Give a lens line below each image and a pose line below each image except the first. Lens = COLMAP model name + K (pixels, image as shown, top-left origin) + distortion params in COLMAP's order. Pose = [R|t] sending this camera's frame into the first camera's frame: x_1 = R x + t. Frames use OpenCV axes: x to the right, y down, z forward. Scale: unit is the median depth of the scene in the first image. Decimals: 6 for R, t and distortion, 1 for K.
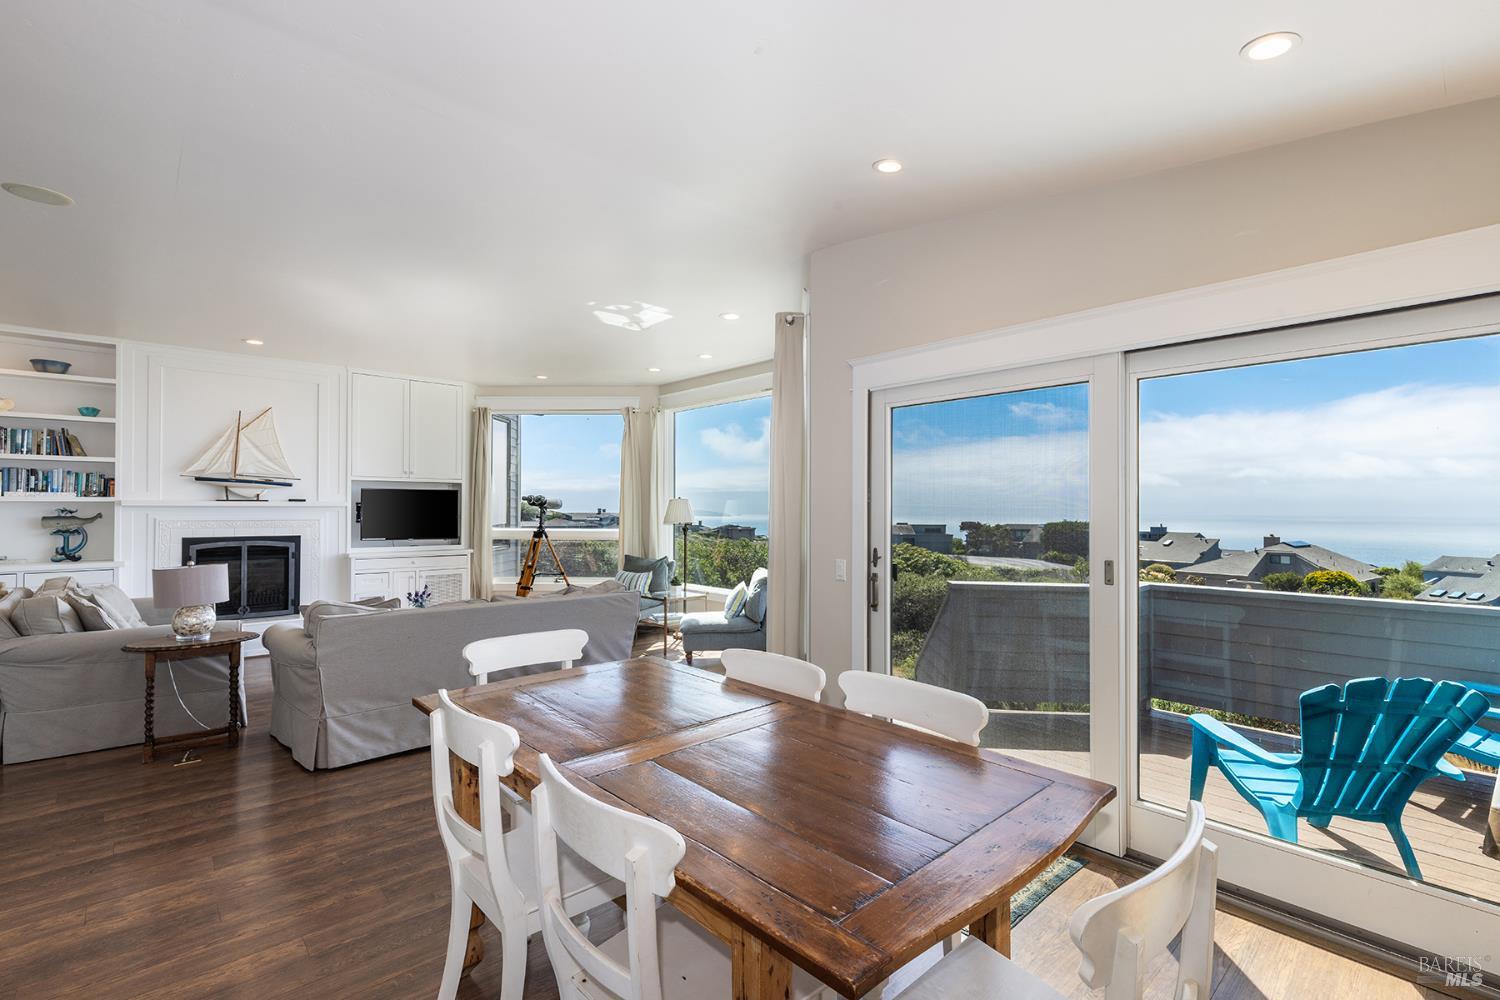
lens RADIAL K [[672.1, 0, 754.2], [0, 672.1, 503.4], [0, 0, 1]] dist [0.005272, -0.000733]
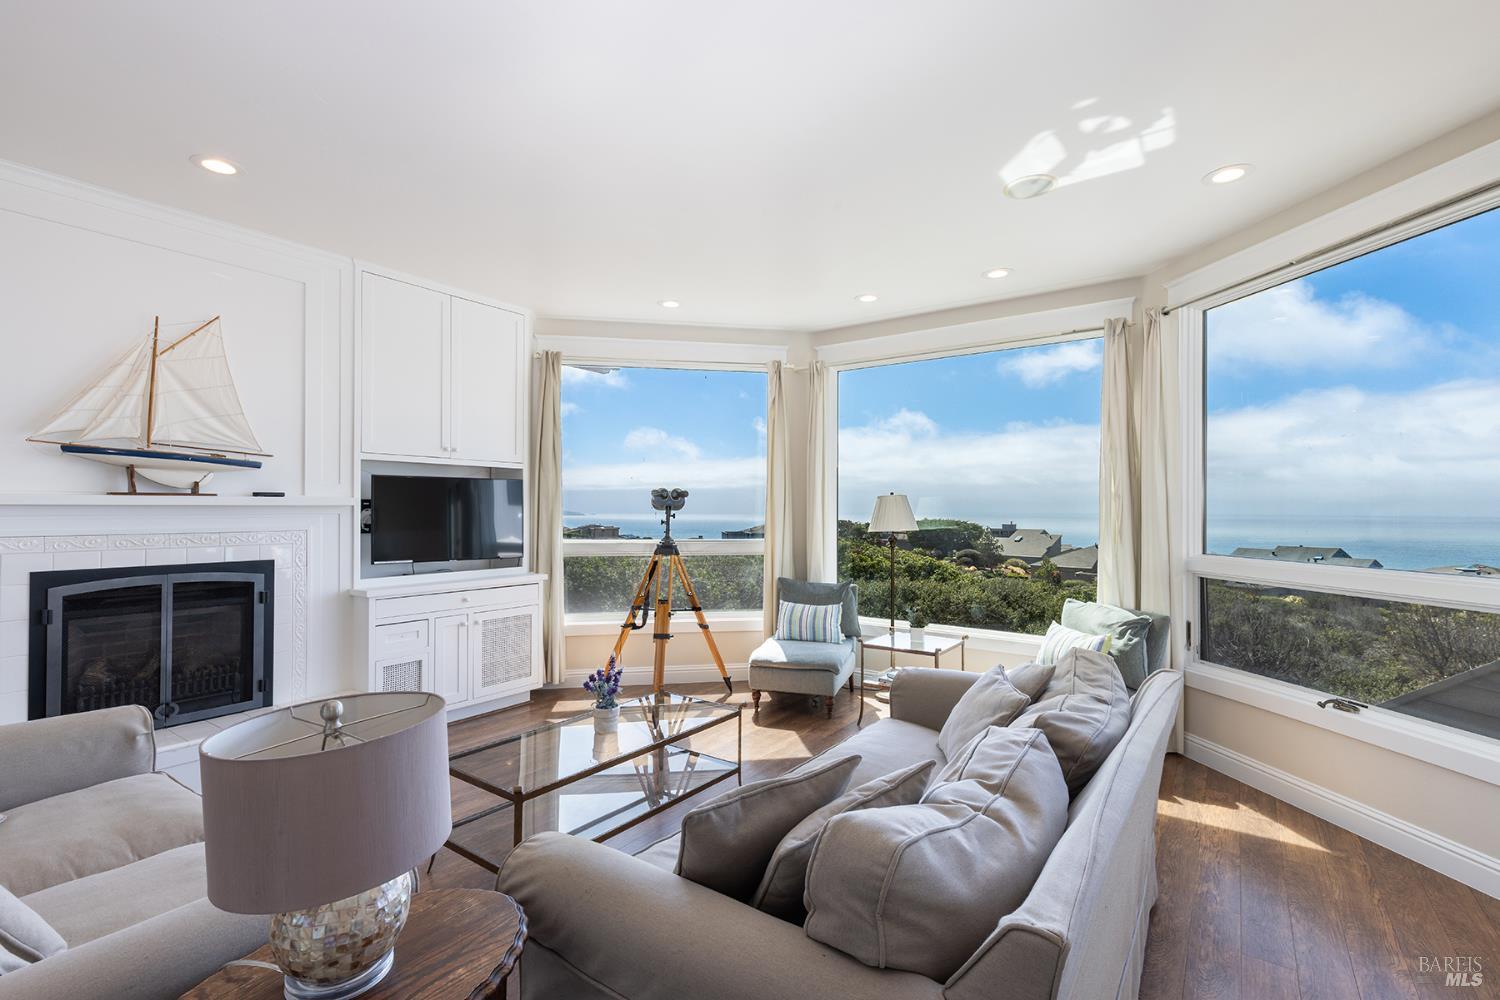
lens RADIAL K [[672.1, 0, 753.2], [0, 672.1, 501.9], [0, 0, 1]] dist [0.005272, -0.000733]
pose [[0.977374, 0.001867, 0.211512, -0.343458], [-0.001939, 0.999998, 0.000132, 0.000380], [-0.211512, -0.000539, 0.977375, 0.326175]]
